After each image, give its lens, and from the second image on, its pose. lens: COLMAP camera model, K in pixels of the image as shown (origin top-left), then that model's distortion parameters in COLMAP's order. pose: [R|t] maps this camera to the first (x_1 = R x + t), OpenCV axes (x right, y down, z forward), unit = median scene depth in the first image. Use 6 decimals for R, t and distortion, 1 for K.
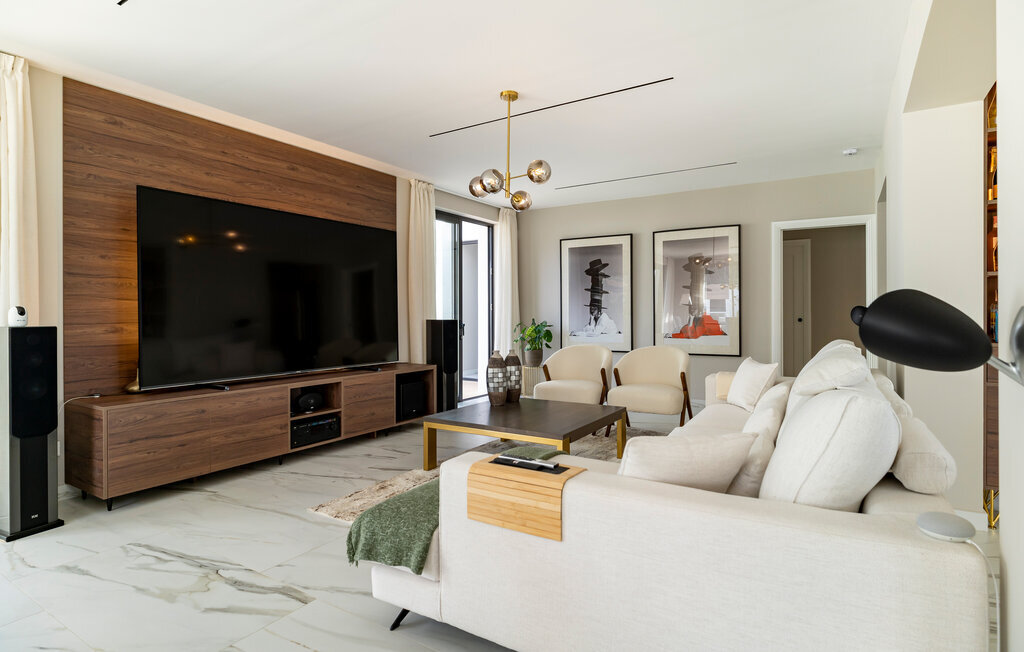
lens RADIAL K [[532.8, 0, 493.4], [0, 532.8, 316.2], [0, 0, 1]] dist [0.003379, 0.000175]
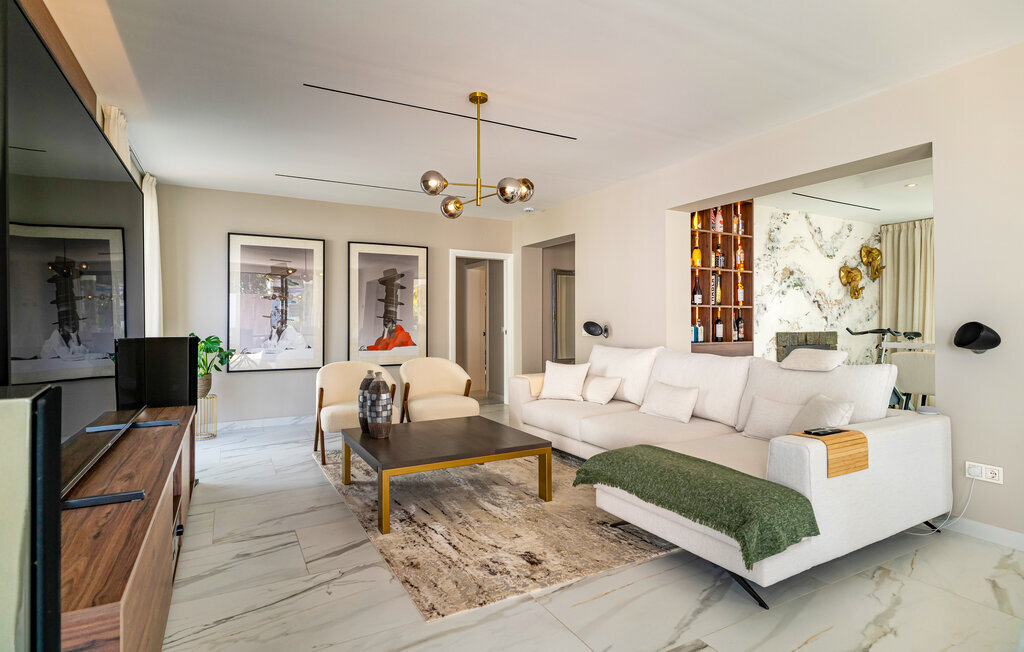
lens RADIAL K [[549.7, 0, 514.3], [0, 549.7, 299.5], [0, 0, 1]] dist [-0.005591, -0.000786]
pose [[0.450055, 0.041797, 0.892022, -0.692632], [0.006482, 0.998725, -0.050067, -0.001703], [-0.892977, 0.028315, 0.449210, 0.440021]]
